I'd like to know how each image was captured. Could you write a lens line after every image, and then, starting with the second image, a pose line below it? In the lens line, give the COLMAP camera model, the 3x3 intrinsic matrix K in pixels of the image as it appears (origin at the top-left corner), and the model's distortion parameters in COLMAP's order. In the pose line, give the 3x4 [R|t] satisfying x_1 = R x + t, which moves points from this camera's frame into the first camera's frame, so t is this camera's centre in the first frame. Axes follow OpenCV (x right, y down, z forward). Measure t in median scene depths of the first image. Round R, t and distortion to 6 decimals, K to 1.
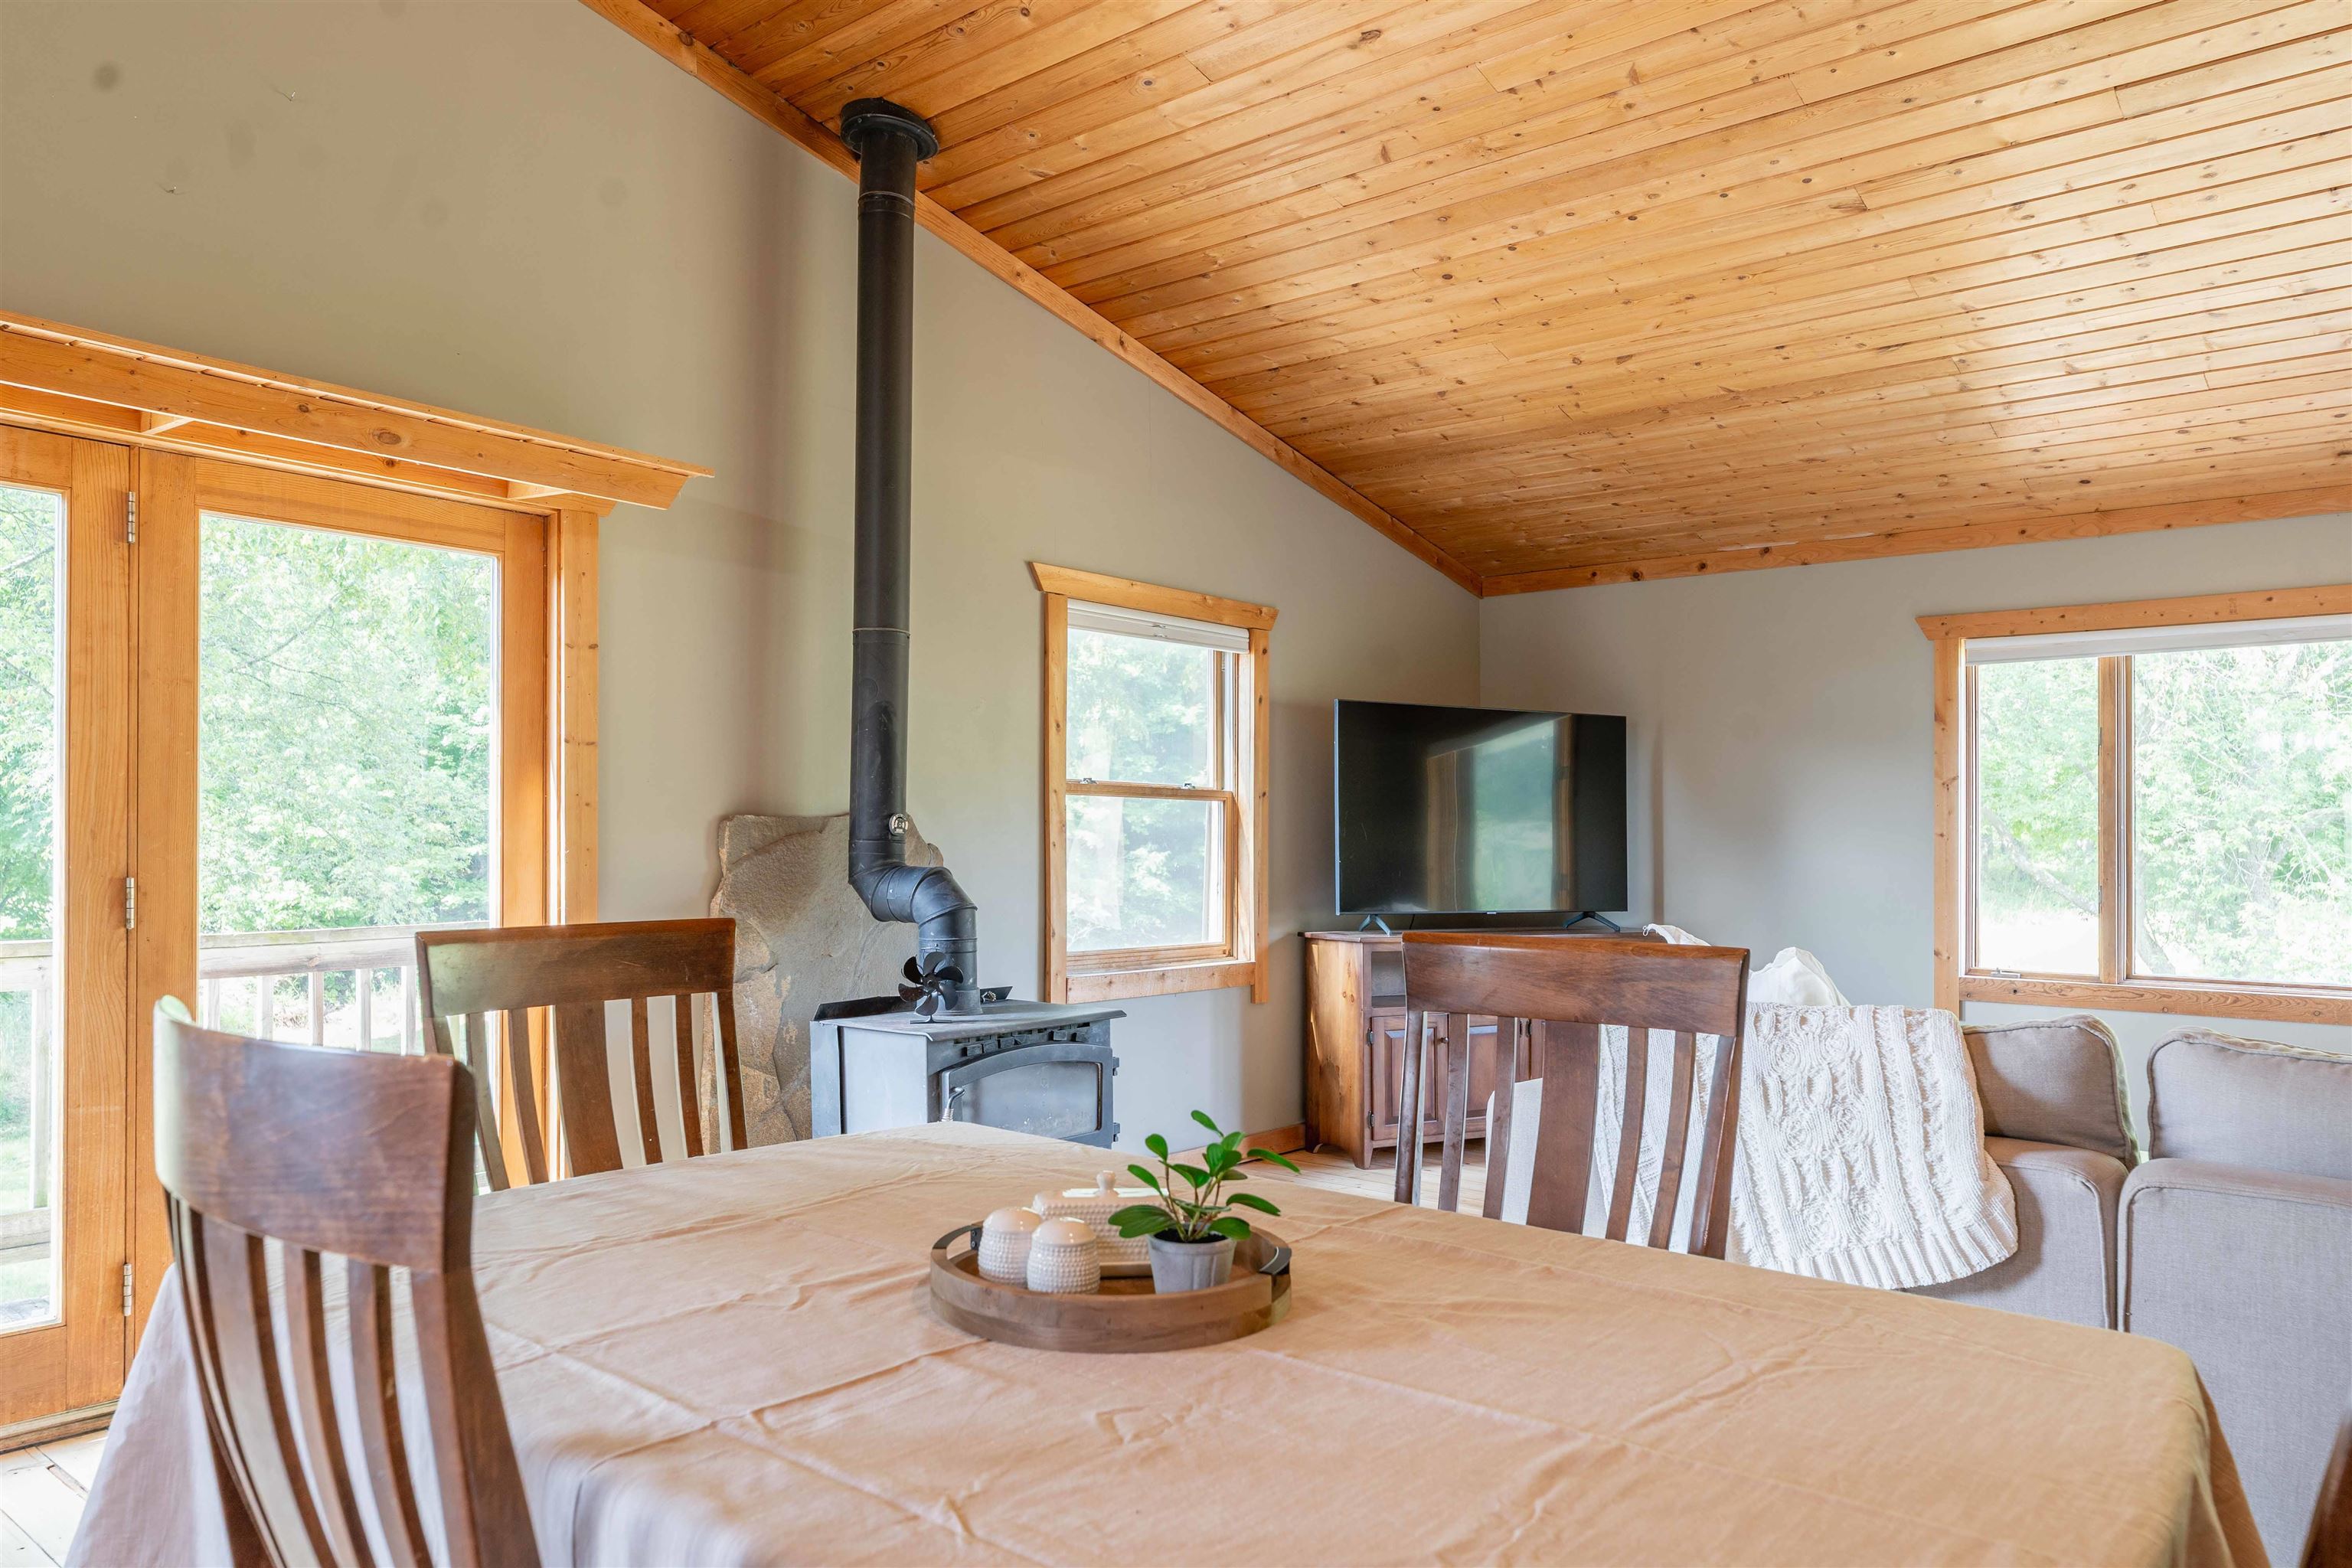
lens RADIAL K [[1593.1, 0, 1139.6], [0, 1593.1, 819.5], [0, 0, 1]] dist [0.000246, 0.001039]
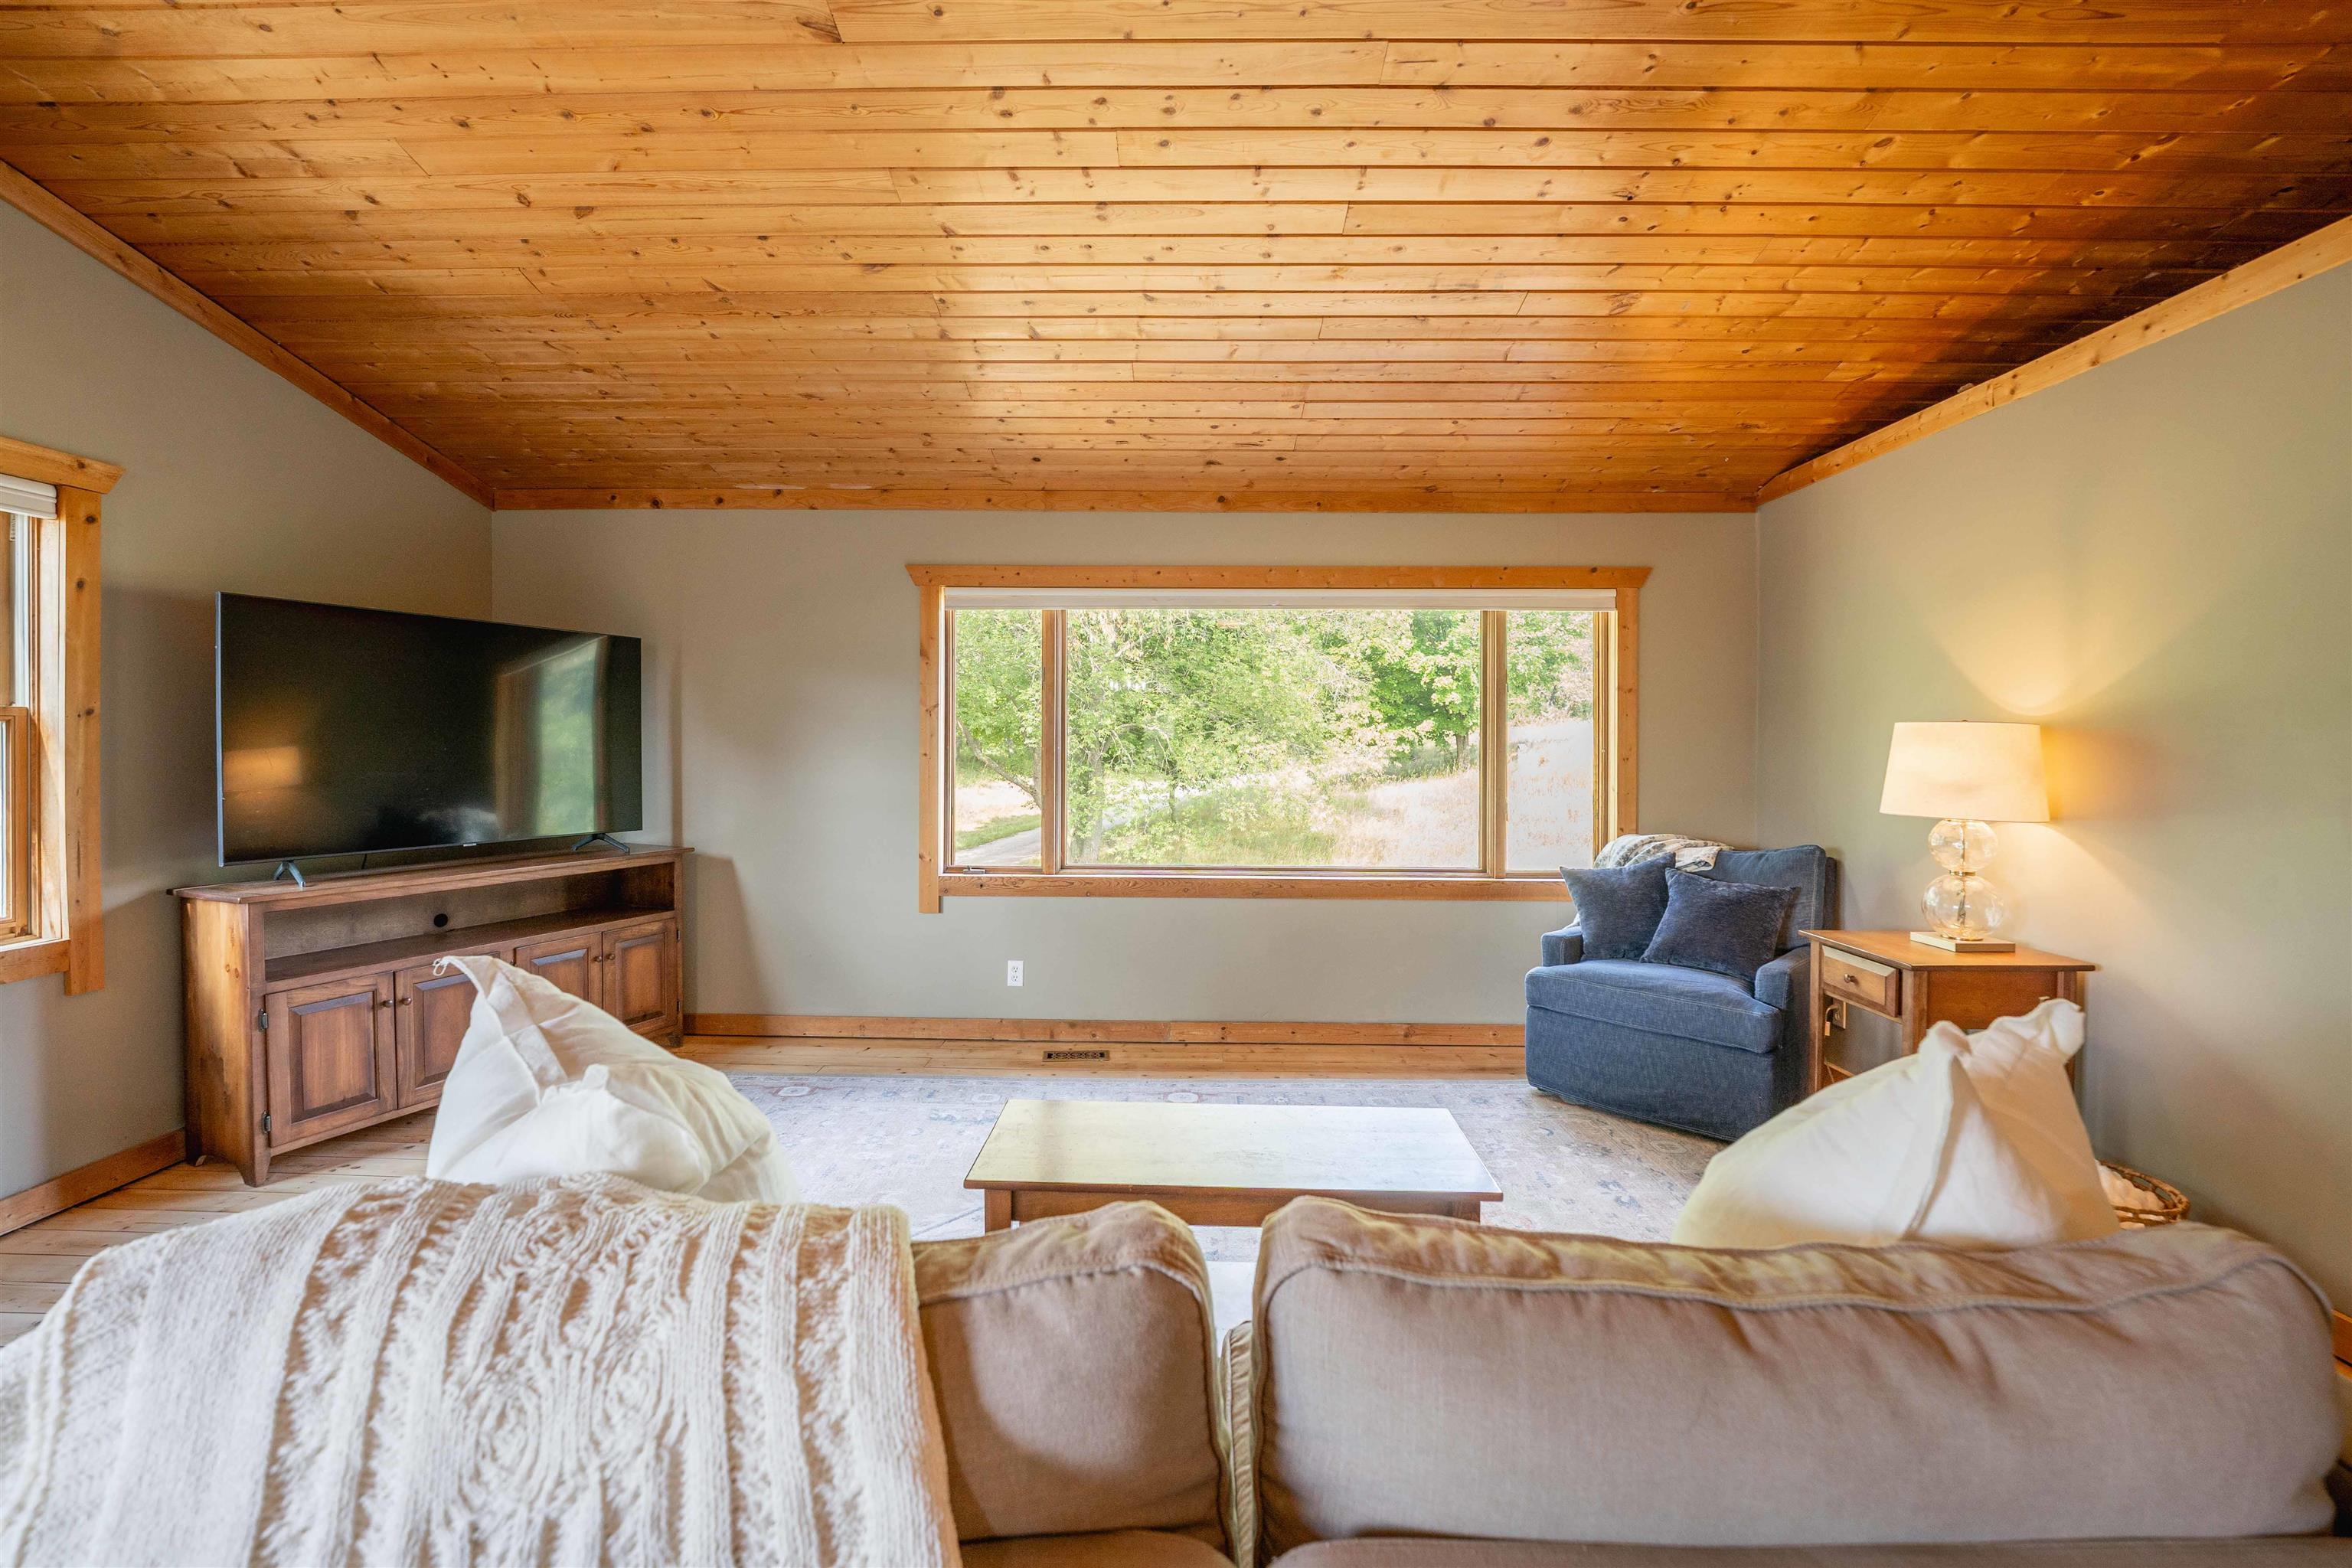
lens RADIAL K [[990.4, 0, 1180.5], [0, 990.4, 740.4], [0, 0, 1]] dist [-0.026778, 0.000110]
pose [[0.759056, -0.004276, 0.651012, 0.183071], [-0.006904, 0.999869, 0.014617, -0.013012], [-0.650989, -0.015590, 0.758927, 0.346817]]
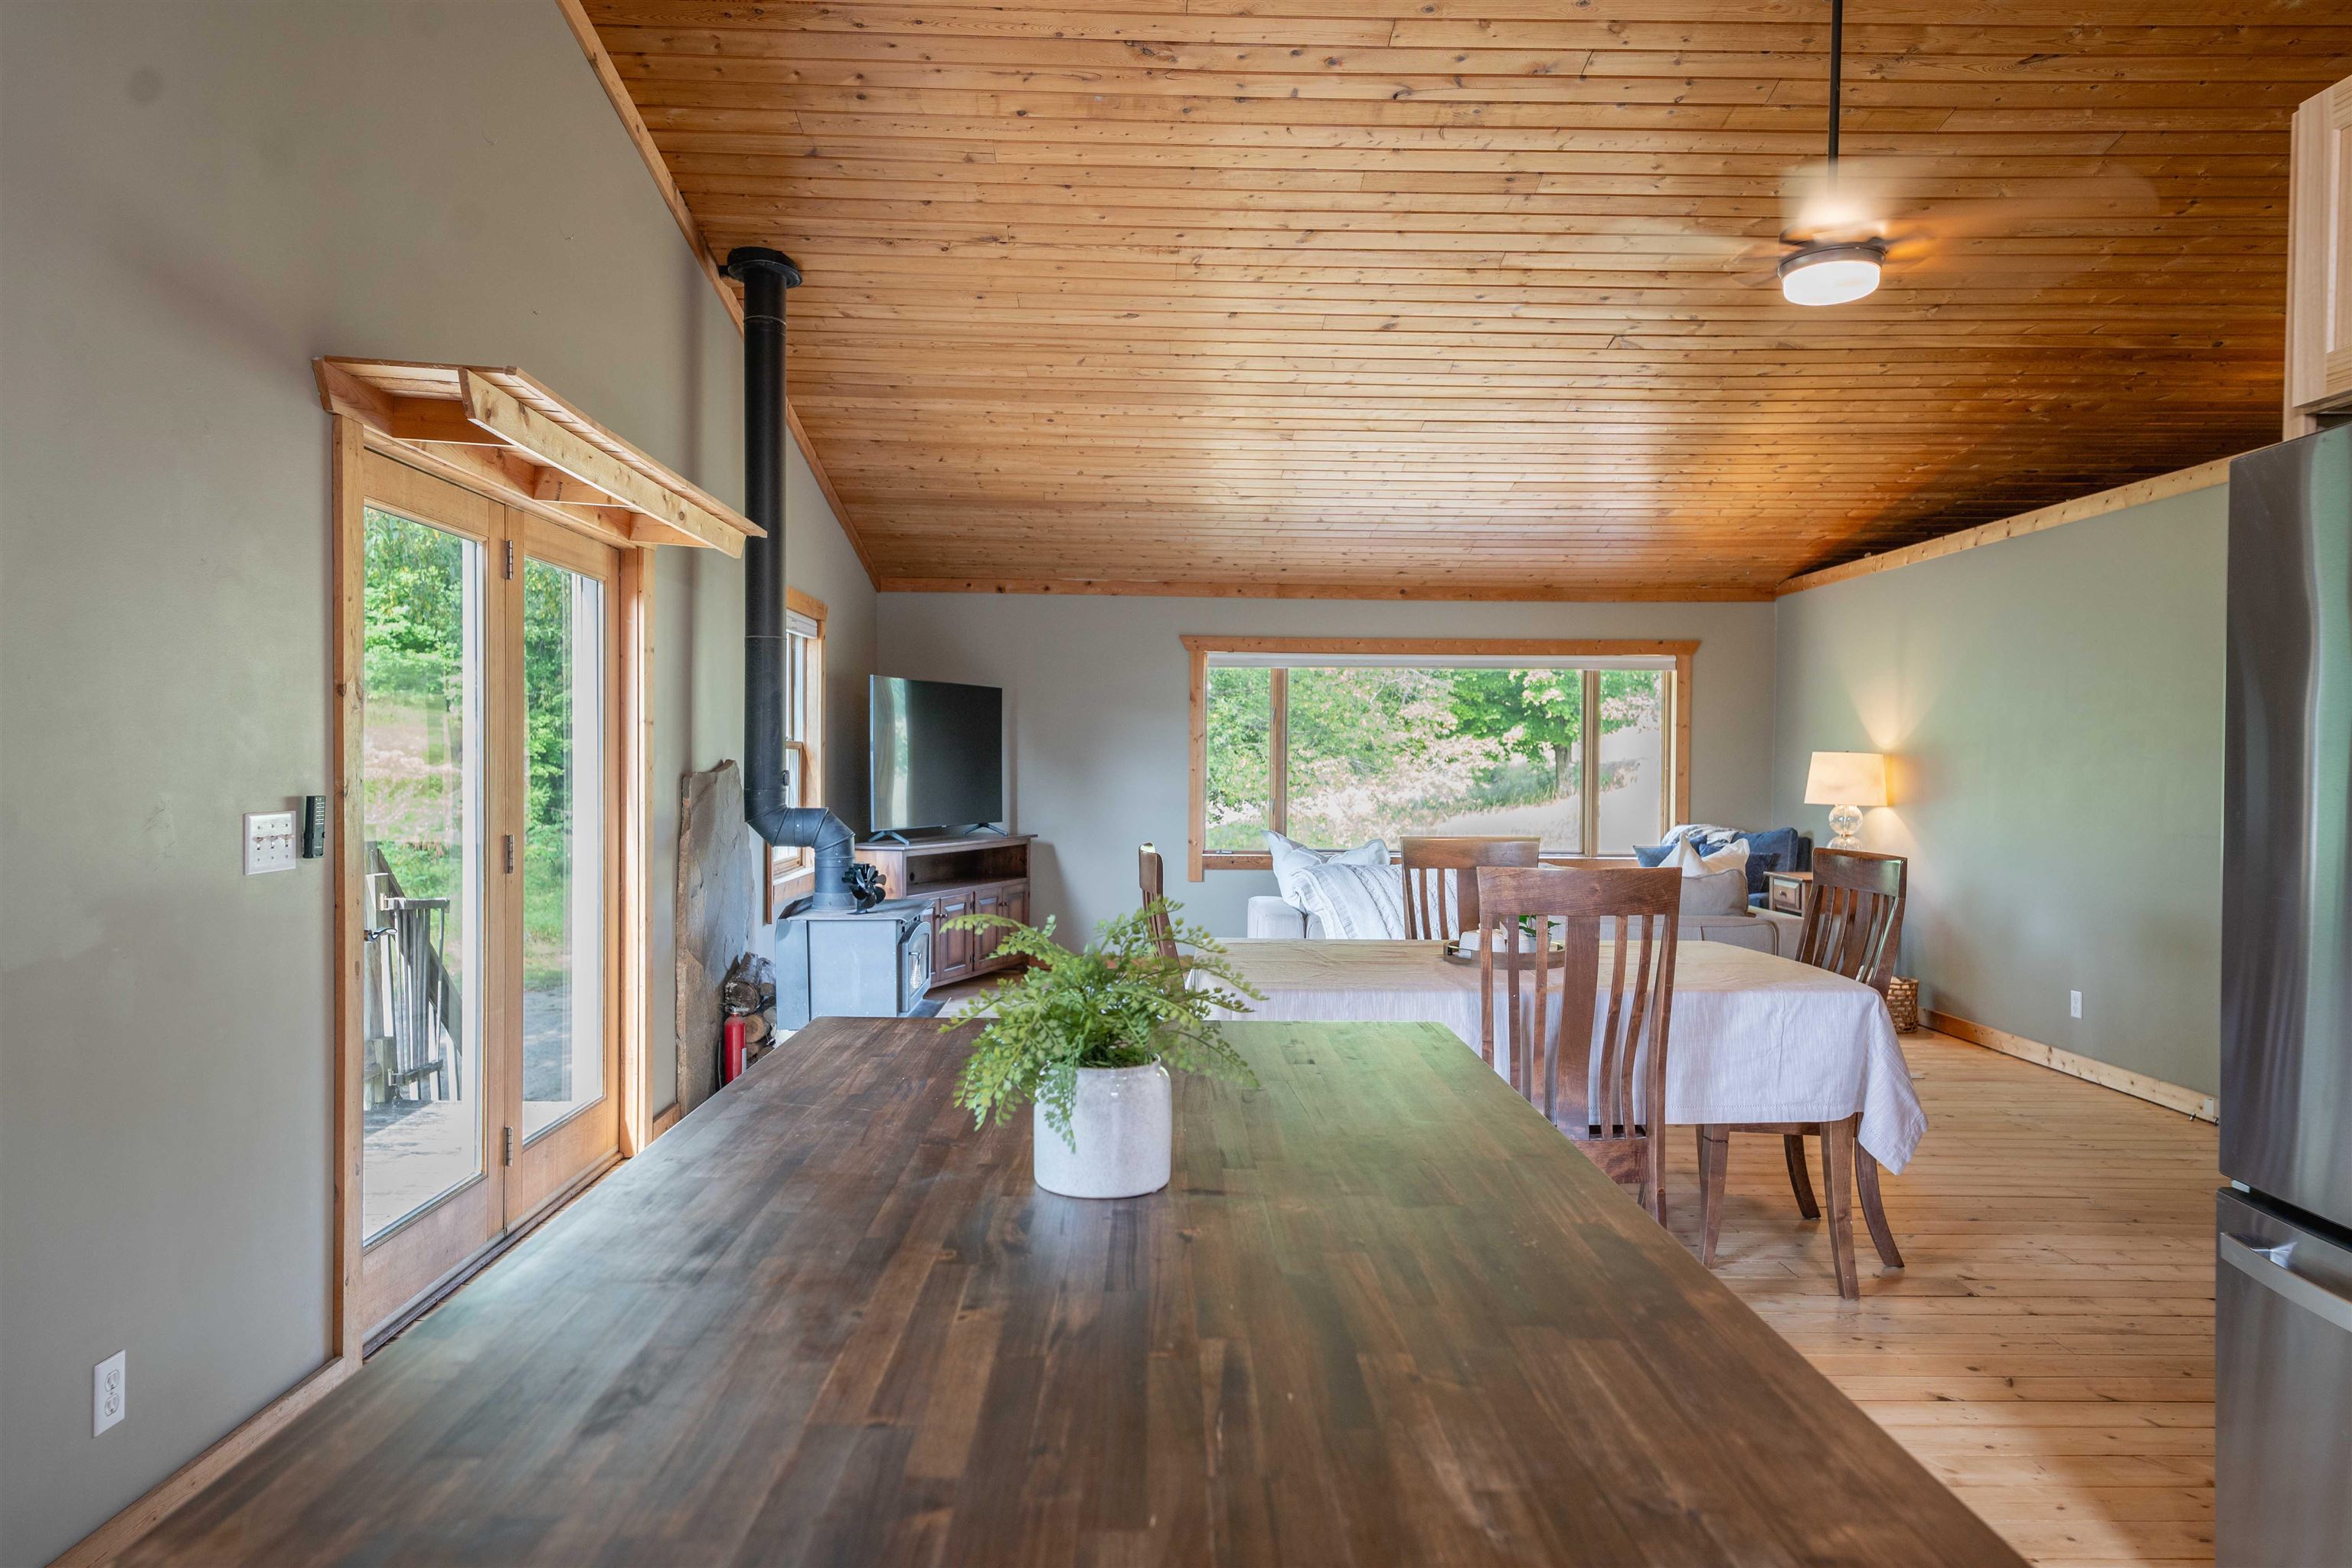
lens RADIAL K [[1566.2, 0, 1176.0], [0, 1566.2, 784.0], [0, 0, 1]] dist [0.006503, 0.000933]
pose [[0.735676, -0.015566, 0.677155, -0.631553], [-0.010542, 0.999352, 0.034426, -0.032405], [-0.677252, -0.032465, 0.735035, -0.184975]]
